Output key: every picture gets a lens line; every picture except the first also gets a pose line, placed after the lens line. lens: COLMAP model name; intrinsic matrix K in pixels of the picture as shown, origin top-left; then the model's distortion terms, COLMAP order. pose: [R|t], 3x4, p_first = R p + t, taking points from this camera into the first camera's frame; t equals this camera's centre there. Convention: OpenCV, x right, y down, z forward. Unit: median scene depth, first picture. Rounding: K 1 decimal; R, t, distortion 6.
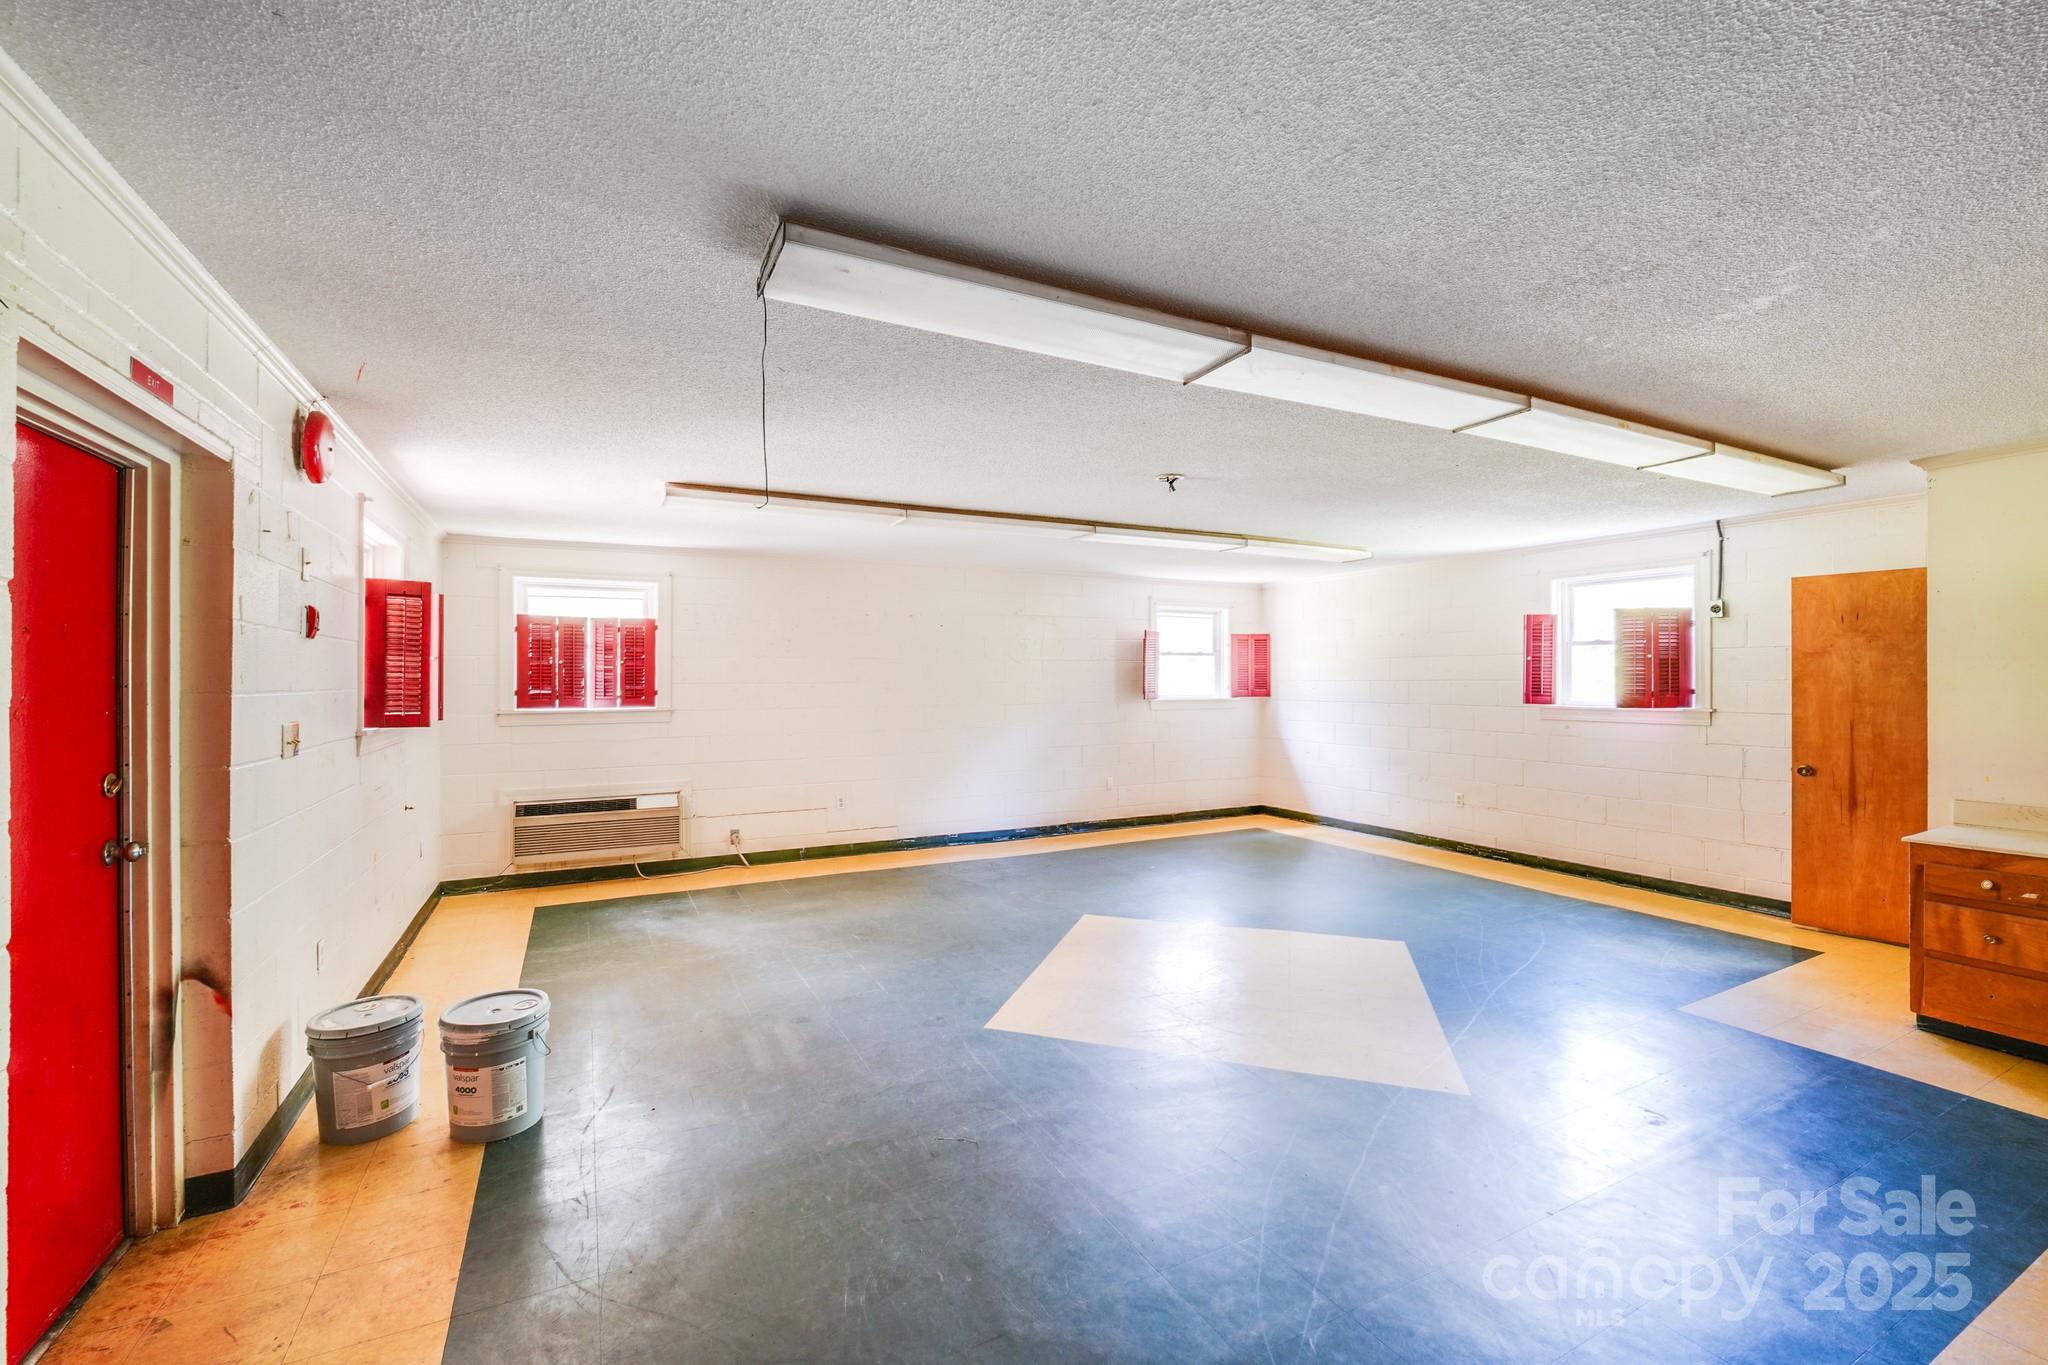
lens RADIAL K [[831.8, 0, 1018.6], [0, 831.8, 677.5], [0, 0, 1]] dist [-0.010745, -0.000761]
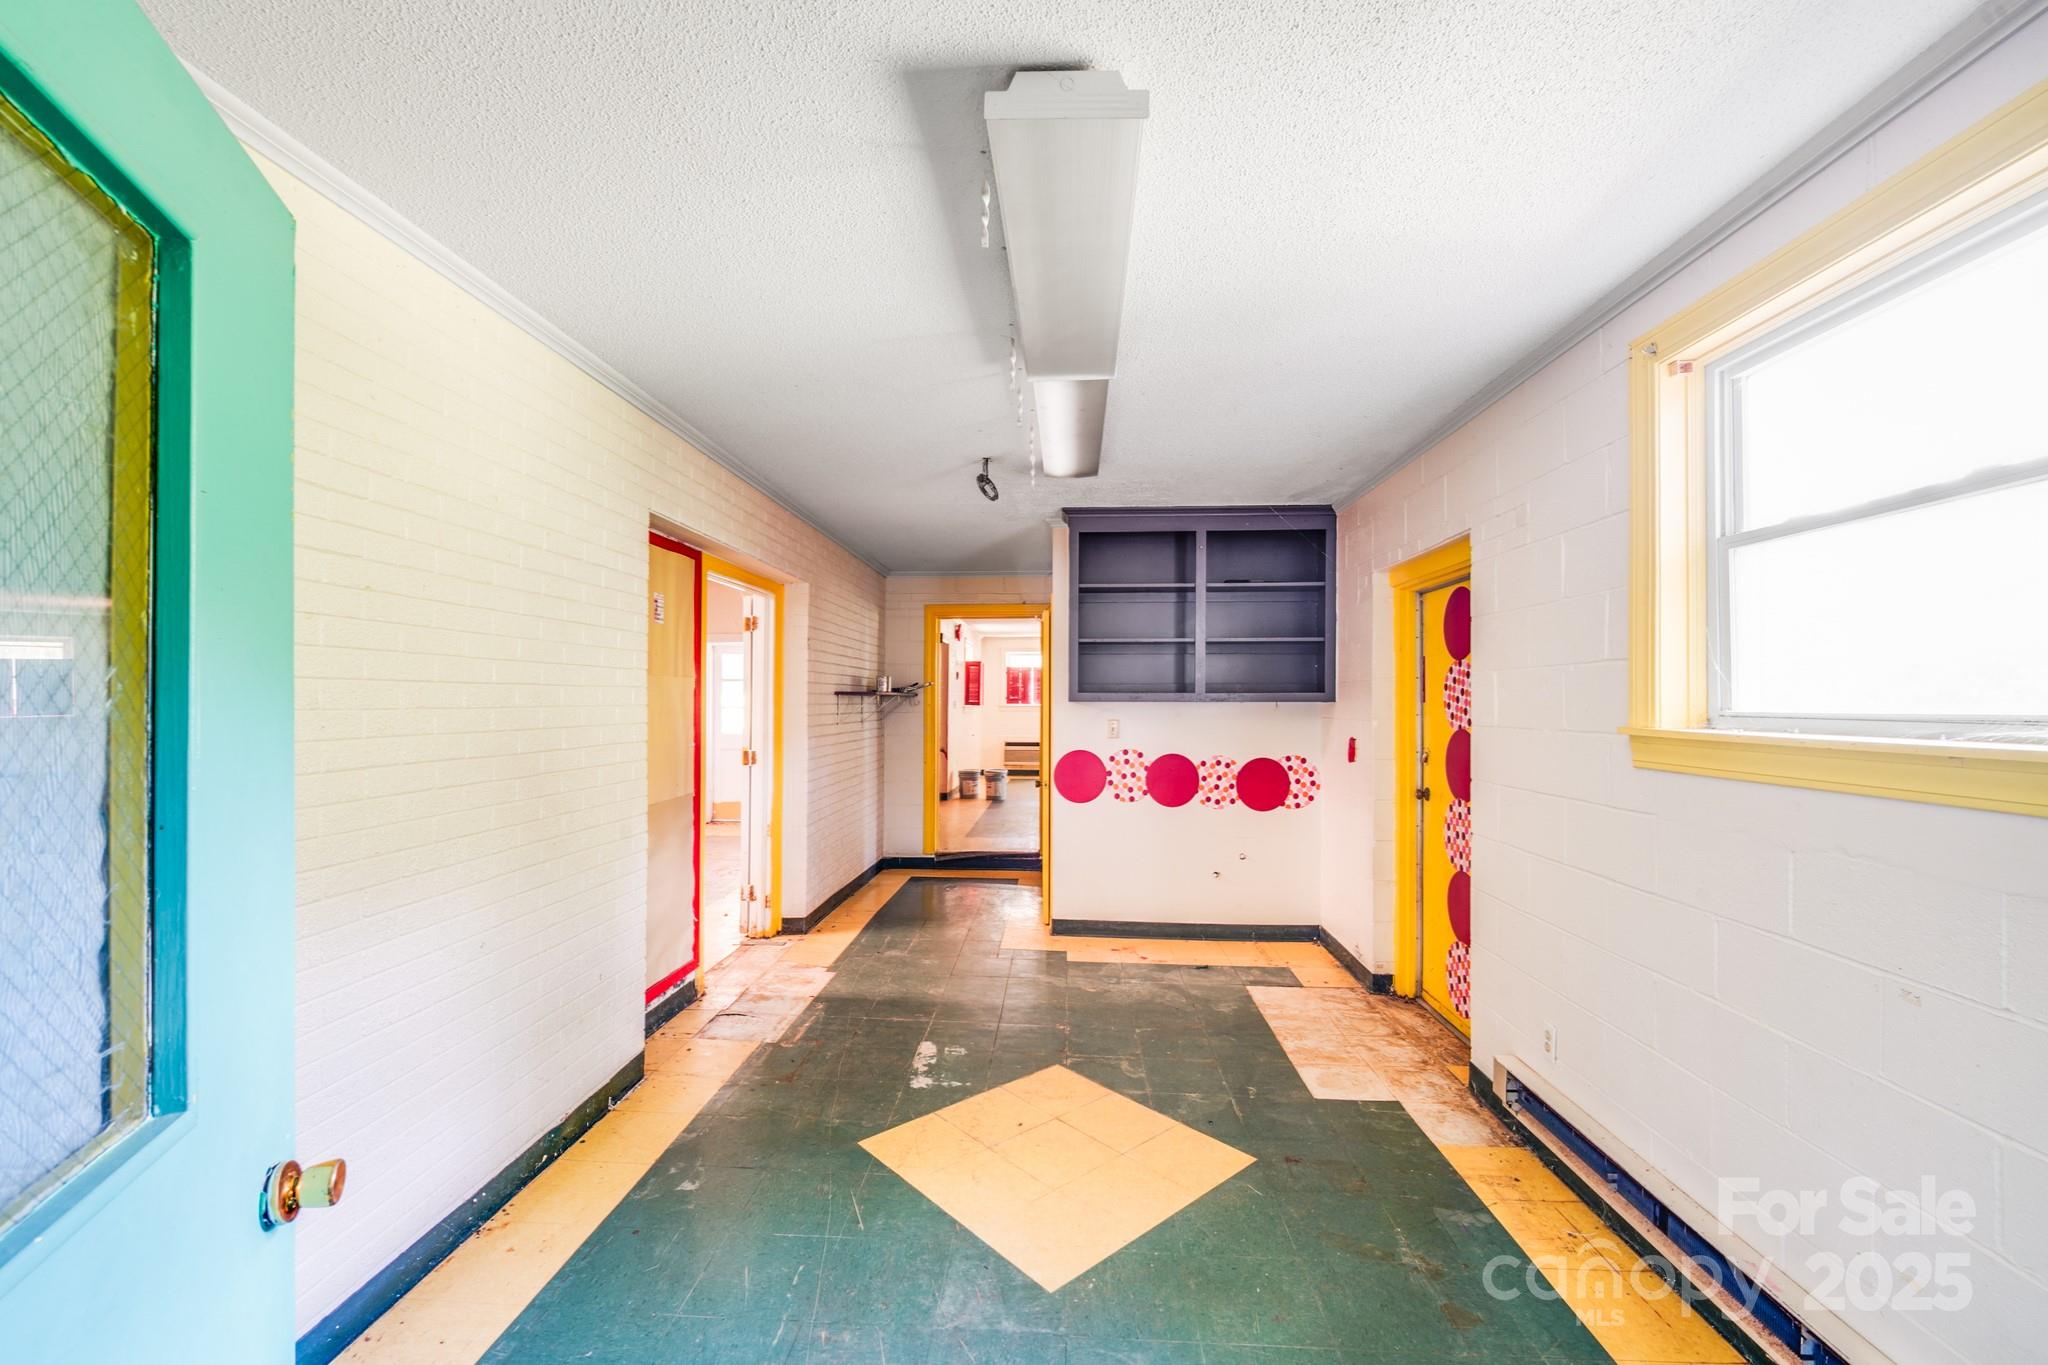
lens RADIAL K [[831.8, 0, 1018.6], [0, 831.8, 677.5], [0, 0, 1]] dist [-0.010745, -0.000761]
pose [[0.852508, -0.009822, -0.522623, 1.126592], [-0.004695, 0.999639, -0.026446, 0.035857], [0.522694, 0.024999, 0.852154, -1.709660]]
